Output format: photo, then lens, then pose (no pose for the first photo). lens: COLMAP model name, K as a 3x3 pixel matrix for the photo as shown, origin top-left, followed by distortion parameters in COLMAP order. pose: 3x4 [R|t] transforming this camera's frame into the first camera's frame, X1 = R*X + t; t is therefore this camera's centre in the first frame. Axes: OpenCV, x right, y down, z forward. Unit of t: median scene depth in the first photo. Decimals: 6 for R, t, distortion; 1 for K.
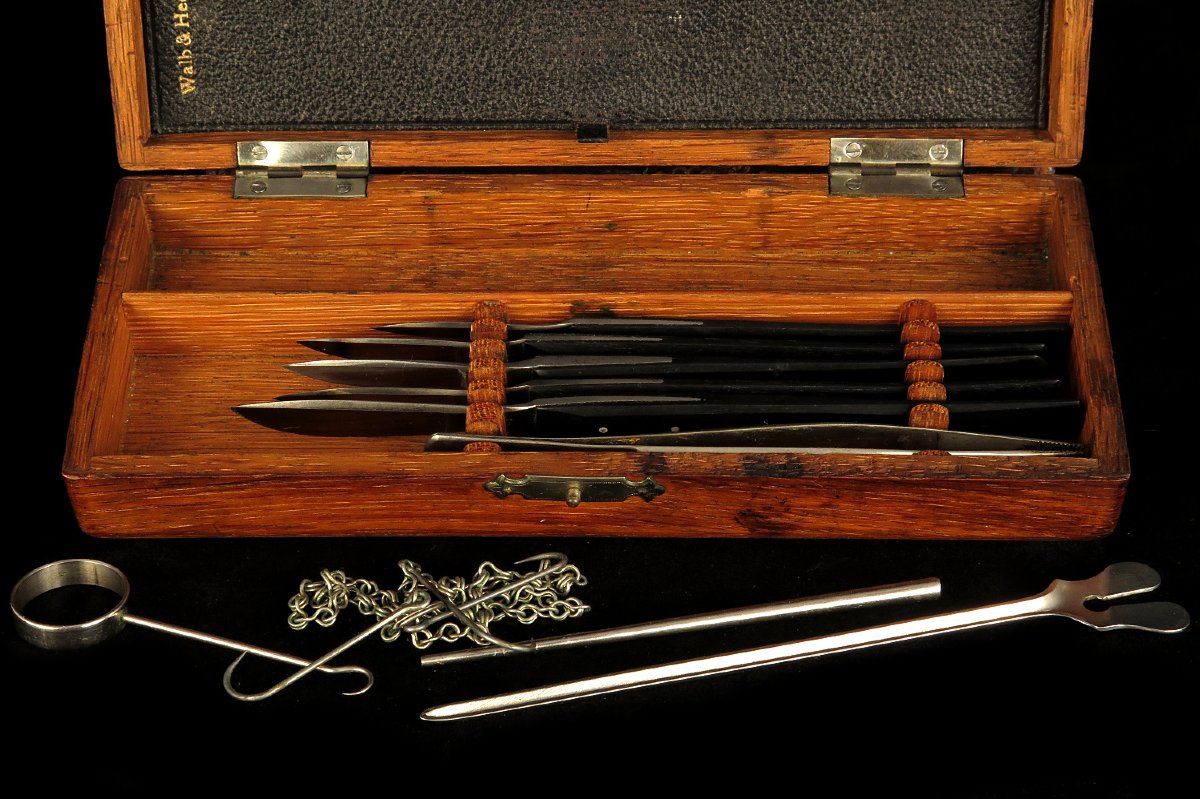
lens RADIAL K [[2260.5, 0, 600.0], [0, 2260.5, 399.5], [0, 0, 1]] dist [-0.105879, -0.059547]
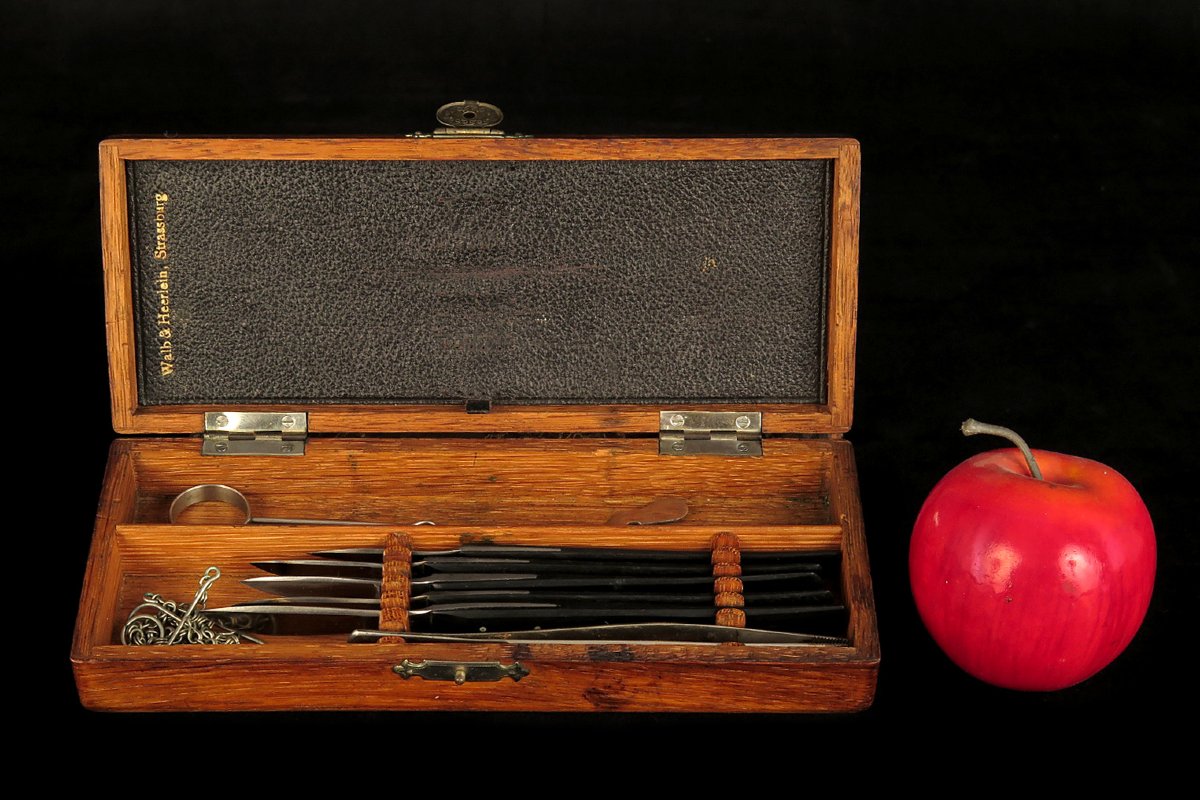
lens RADIAL K [[2298.9, 0, 604.2], [0, 2298.9, 425.3], [0, 0, 1]] dist [-0.082598, -0.131848]
pose [[0.999363, 0.003286, 0.035546, 0.022430], [0.001262, 0.991880, -0.127173, 0.062538], [-0.035675, 0.127137, 0.991243, -0.324604]]
